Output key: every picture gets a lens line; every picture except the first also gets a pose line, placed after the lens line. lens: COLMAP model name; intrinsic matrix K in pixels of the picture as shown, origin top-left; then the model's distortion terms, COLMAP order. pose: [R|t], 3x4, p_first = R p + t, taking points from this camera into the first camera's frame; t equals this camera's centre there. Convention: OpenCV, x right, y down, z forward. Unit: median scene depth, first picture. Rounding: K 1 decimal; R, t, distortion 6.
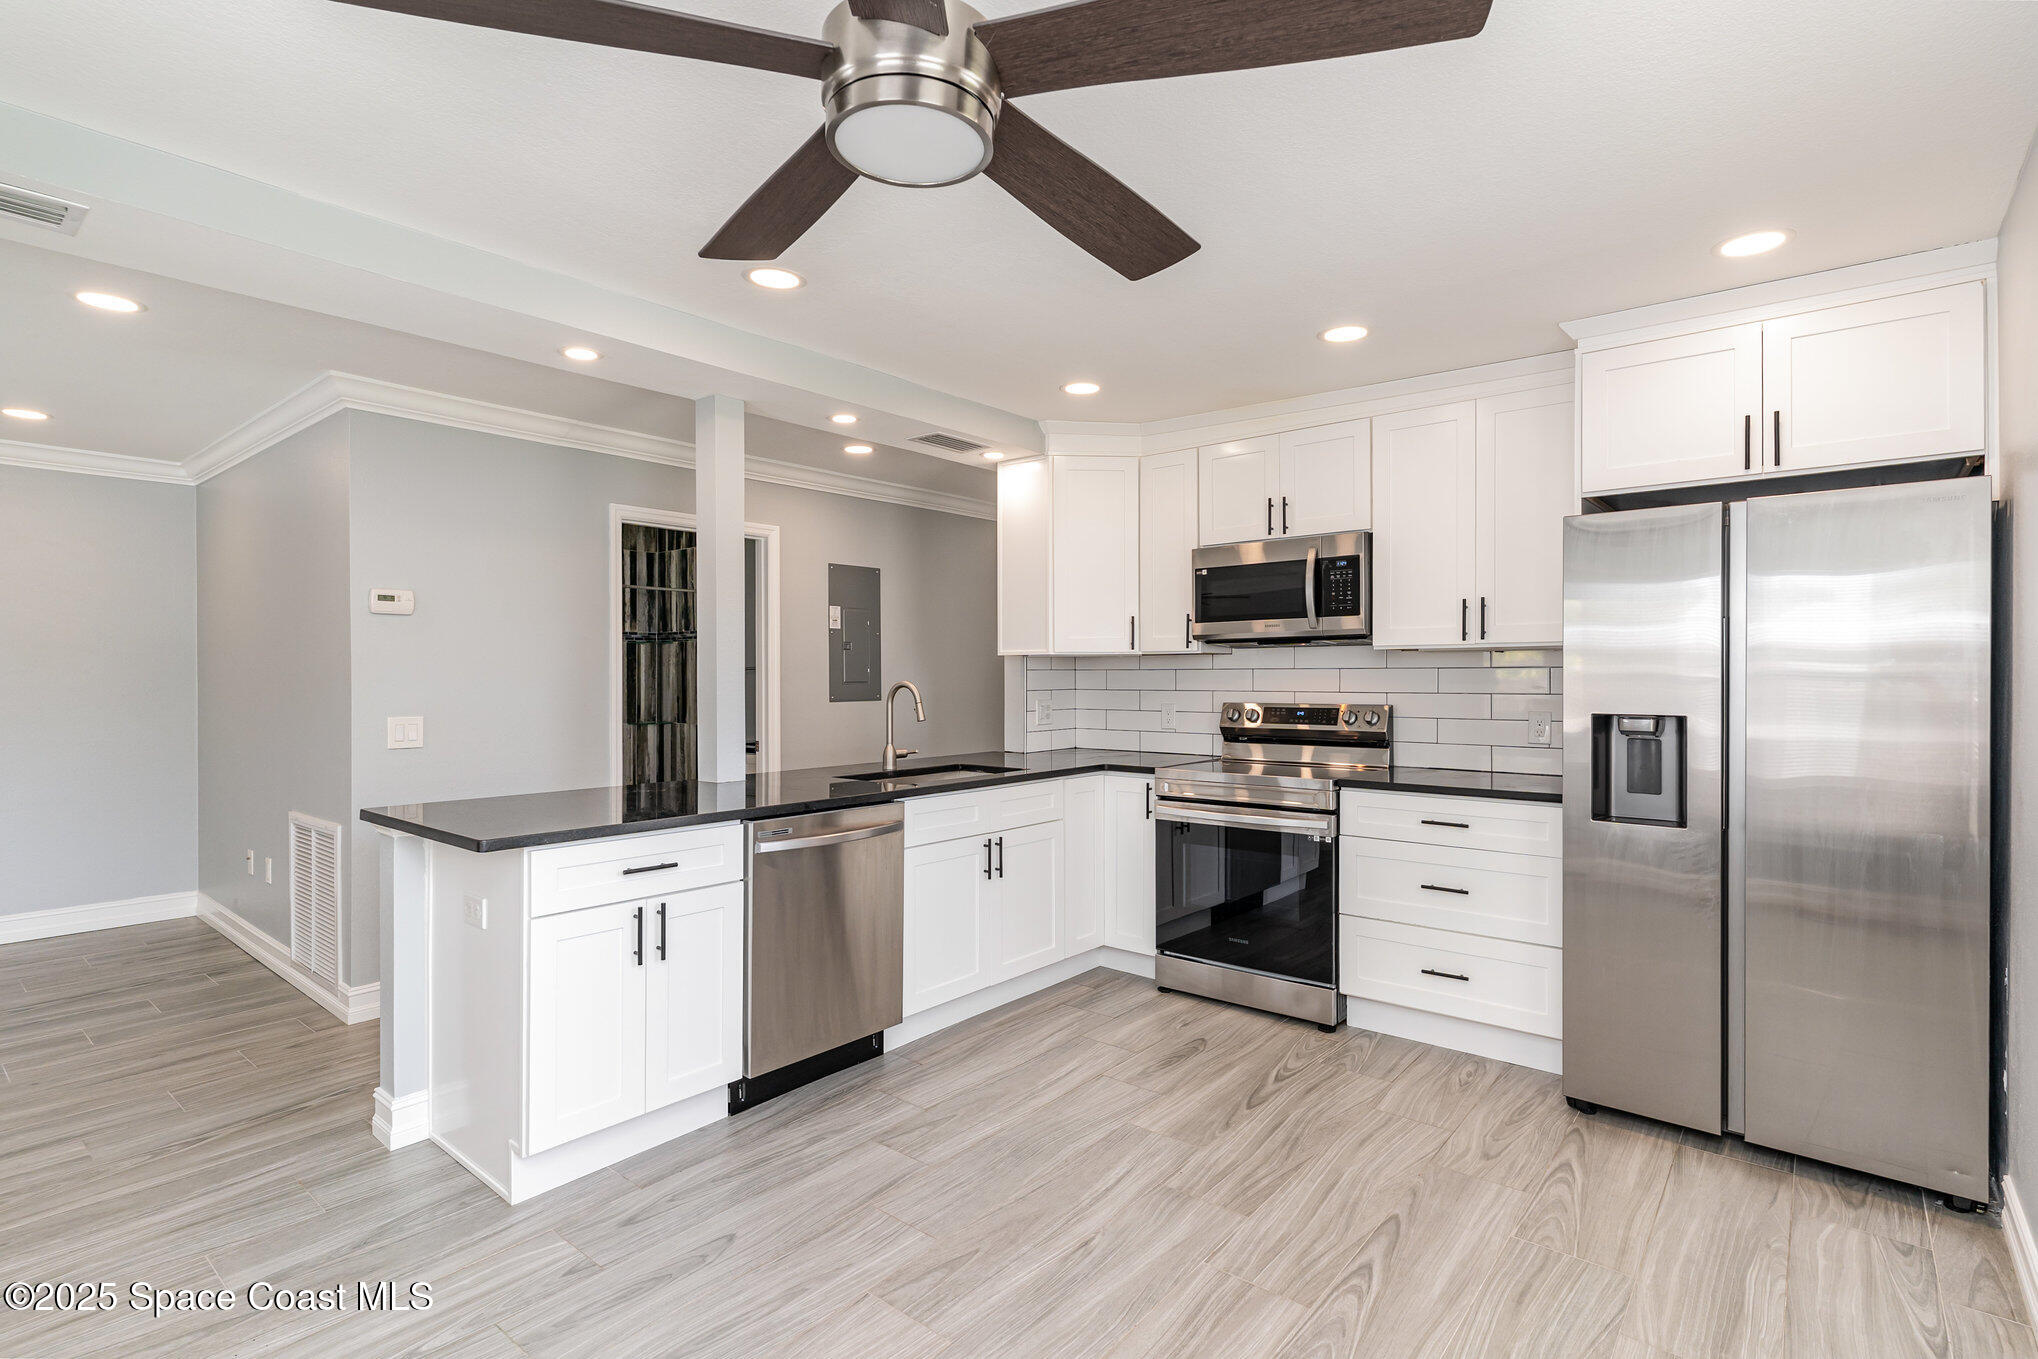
lens RADIAL K [[975.2, 0, 1019.0], [0, 975.2, 679.5], [0, 0, 1]] dist [-0.001783, -0.000355]
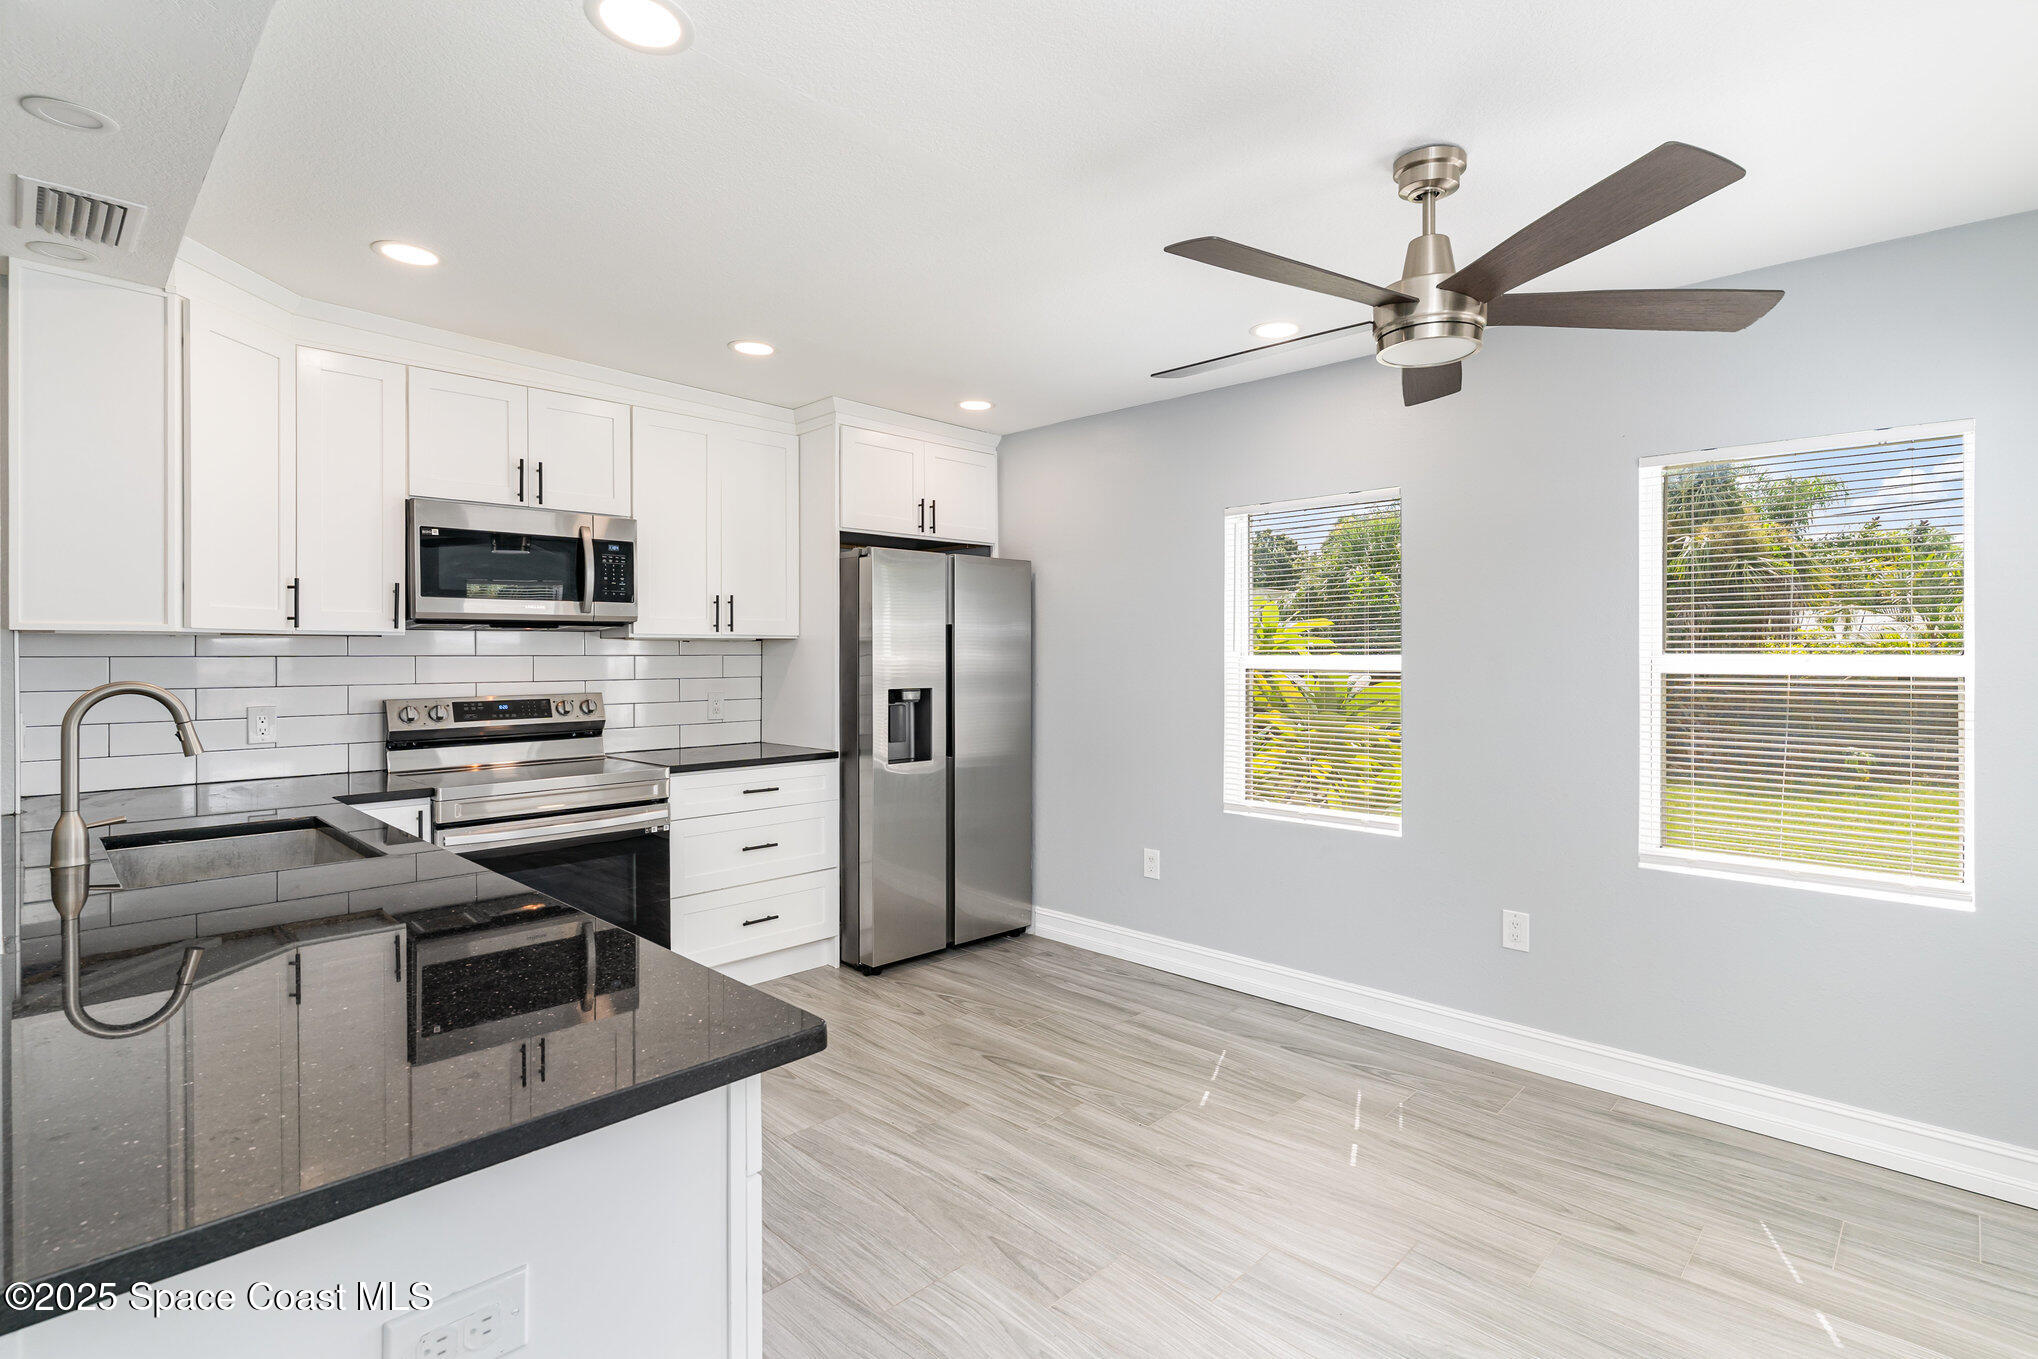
lens RADIAL K [[980.5, 0, 1030.0], [0, 980.5, 665.6], [0, 0, 1]] dist [0.004050, 0.000263]
pose [[0.070975, -0.012634, 0.997398, -0.561985], [0.005484, 0.999910, 0.012276, -0.010819], [-0.997463, 0.004599, 0.071038, 0.473856]]
